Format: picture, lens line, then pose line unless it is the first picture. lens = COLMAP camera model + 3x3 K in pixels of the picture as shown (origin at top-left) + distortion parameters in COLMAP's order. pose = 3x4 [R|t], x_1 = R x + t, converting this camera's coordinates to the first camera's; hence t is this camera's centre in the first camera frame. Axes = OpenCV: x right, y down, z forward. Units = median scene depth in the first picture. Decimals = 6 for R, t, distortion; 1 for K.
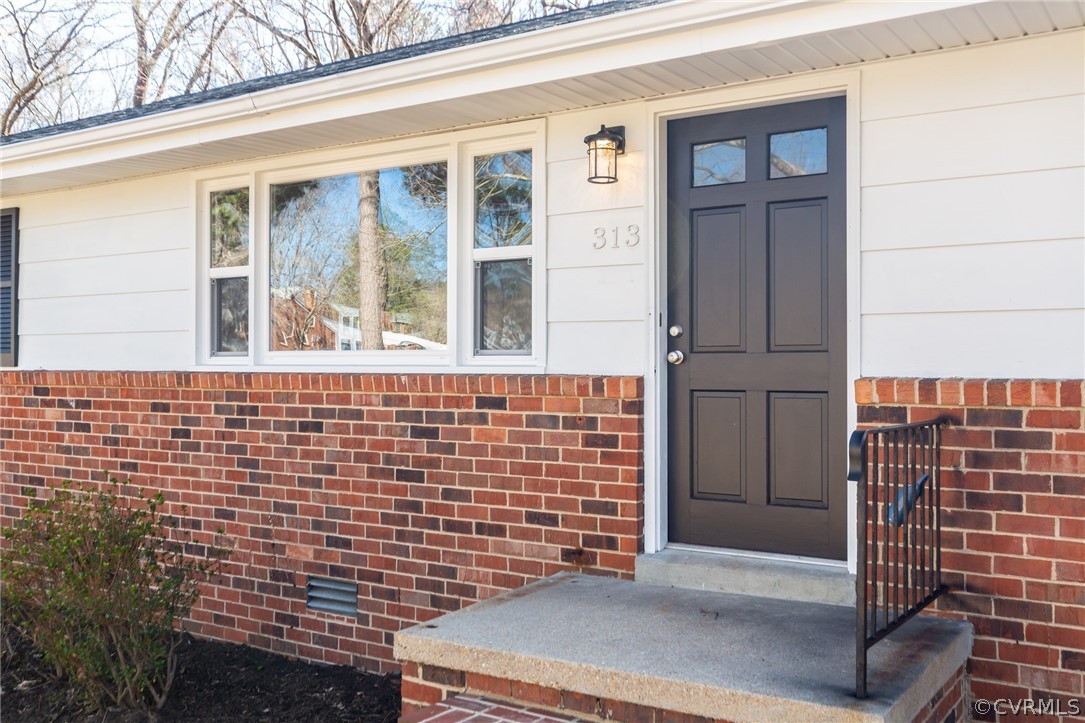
lens RADIAL K [[1029.6, 0, 542.5], [0, 1029.6, 361.5], [0, 0, 1]] dist [0.005056, 0.002987]
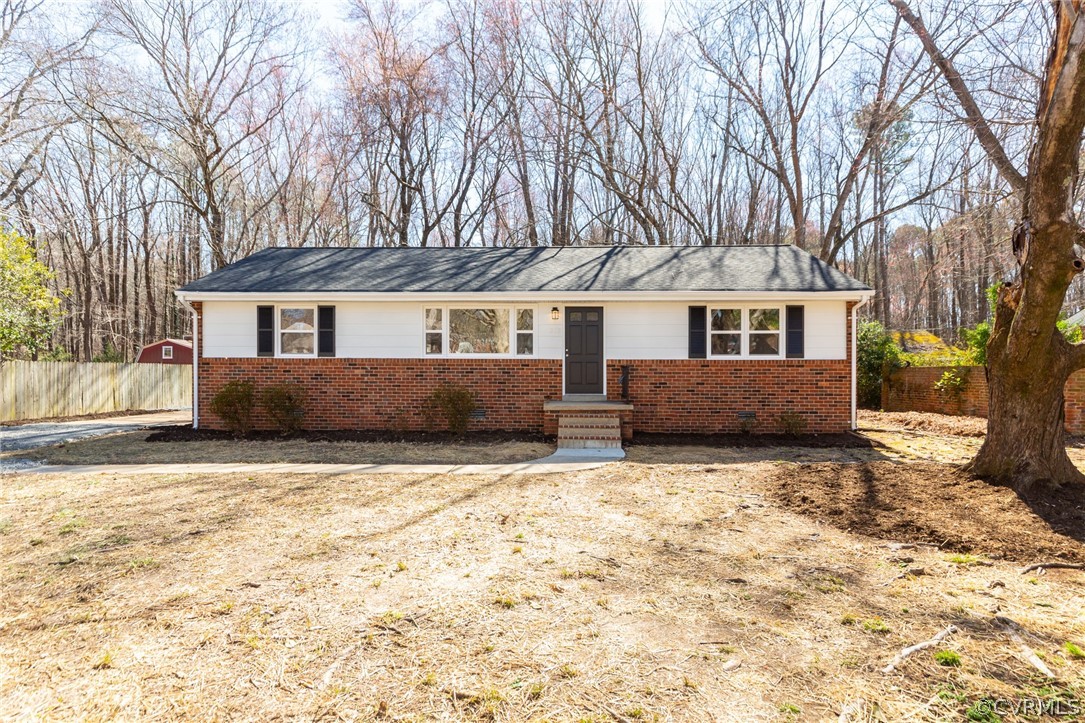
lens RADIAL K [[556.5, 0, 542.5], [0, 556.5, 361.5], [0, 0, 1]] dist [-0.000716, -0.000229]
pose [[0.863234, 0.005391, 0.504776, -1.134944], [-0.005057, 0.999985, -0.002030, 0.025948], [-0.504779, -0.000800, 0.863248, -1.065470]]
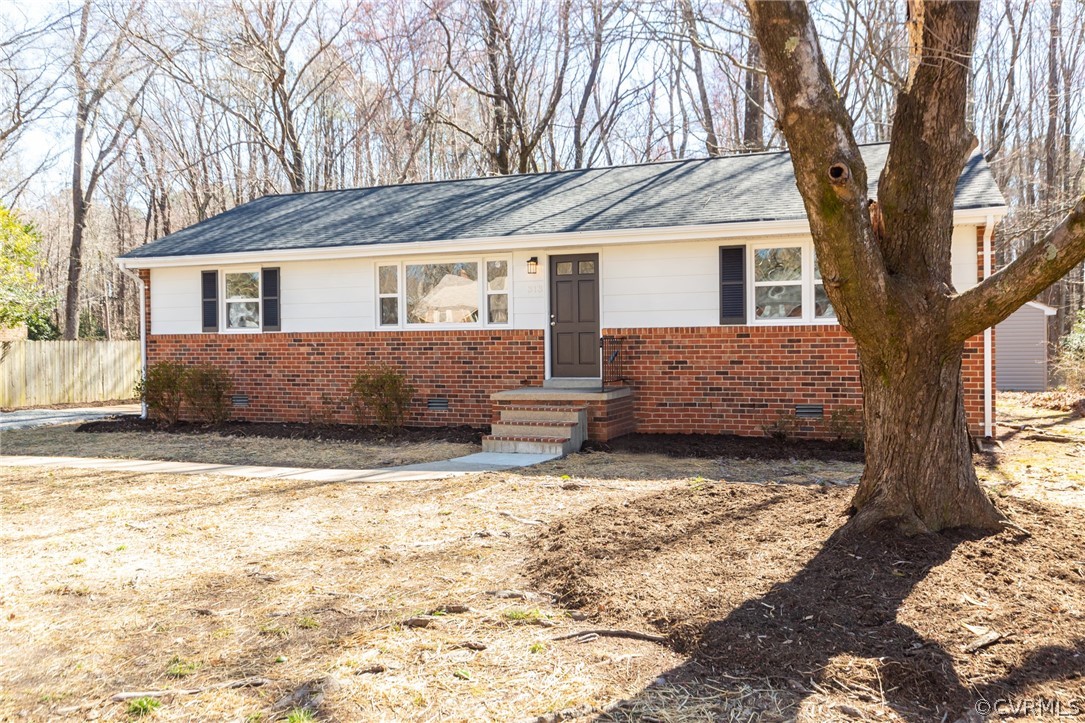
lens RADIAL K [[810.0, 0, 545.7], [0, 810.0, 326.2], [0, 0, 1]] dist [-0.006949, -0.001445]
pose [[0.977500, -0.010271, 0.210687, -0.410597], [0.012150, 0.999897, -0.007624, 0.021344], [-0.210587, 0.010012, 0.977524, -1.456148]]
